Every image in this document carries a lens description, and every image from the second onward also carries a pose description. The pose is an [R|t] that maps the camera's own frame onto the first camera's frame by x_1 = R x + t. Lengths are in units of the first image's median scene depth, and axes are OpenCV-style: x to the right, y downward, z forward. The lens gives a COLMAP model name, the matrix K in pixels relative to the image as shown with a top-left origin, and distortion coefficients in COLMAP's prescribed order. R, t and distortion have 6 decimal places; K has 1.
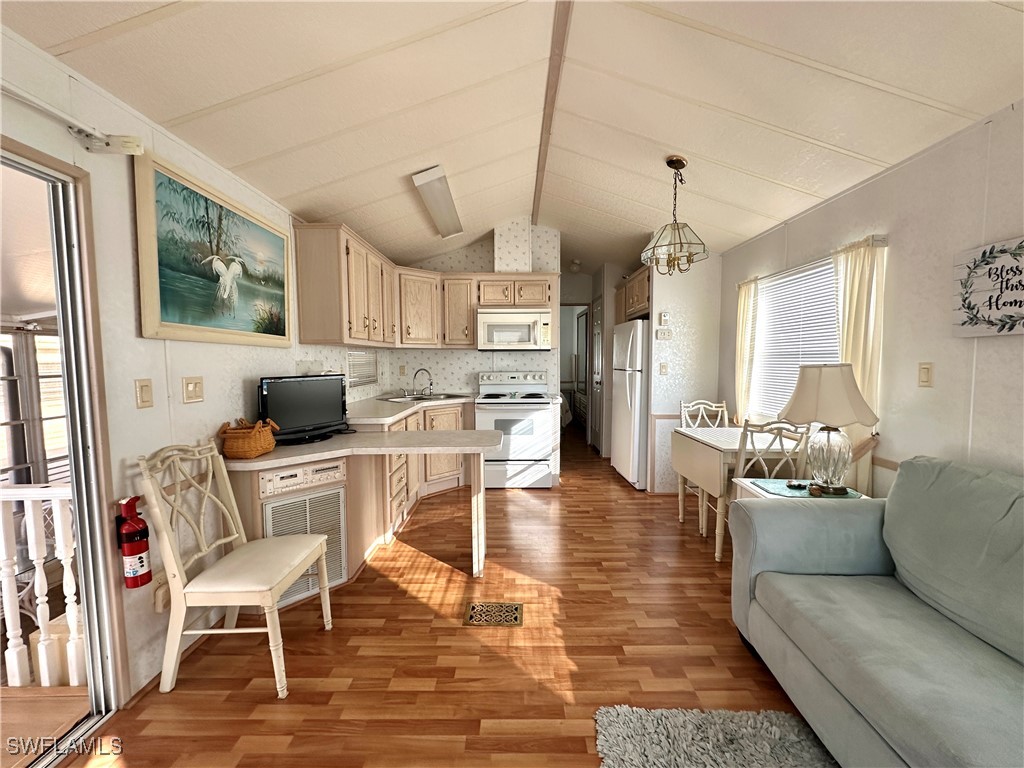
lens RADIAL K [[446.4, 0, 494.3], [0, 446.4, 394.0], [0, 0, 1]] dist [0.040690, 0.000046]
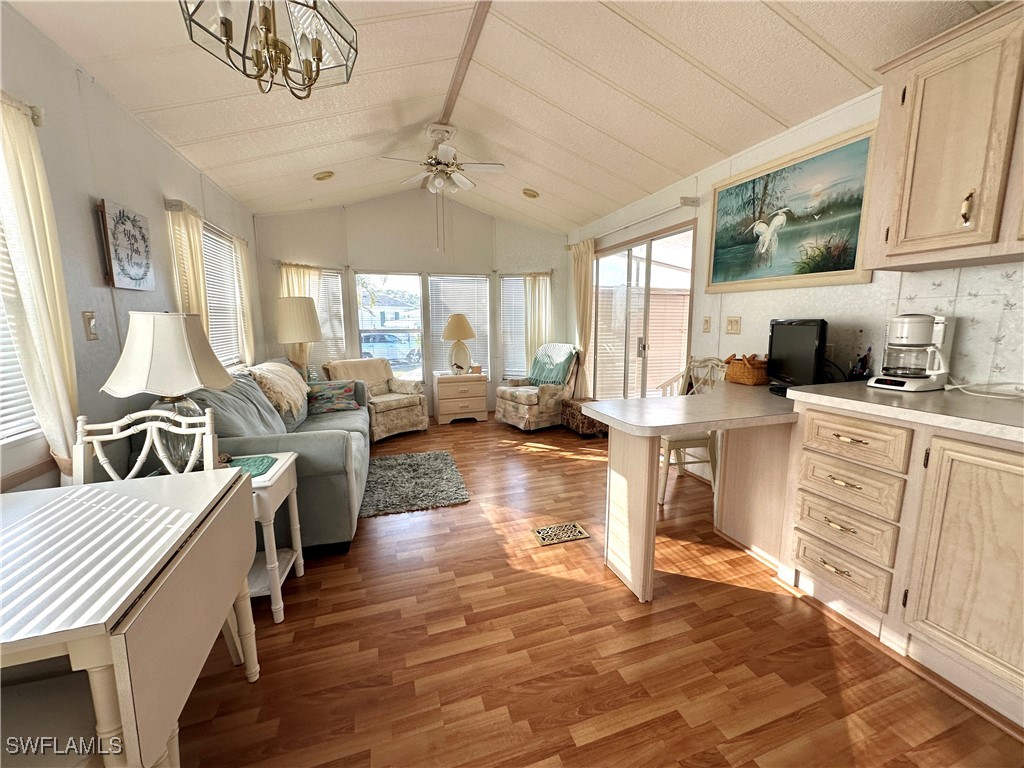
lens RADIAL K [[406.5, 0, 512.0], [0, 406.5, 384.0], [0, 0, 1]] dist [-0.012498, -0.000042]
pose [[-0.939235, 0.076330, -0.334681, 0.425683], [-0.004004, 0.972463, 0.233024, -0.117271], [0.343251, 0.220204, -0.913066, 1.824314]]
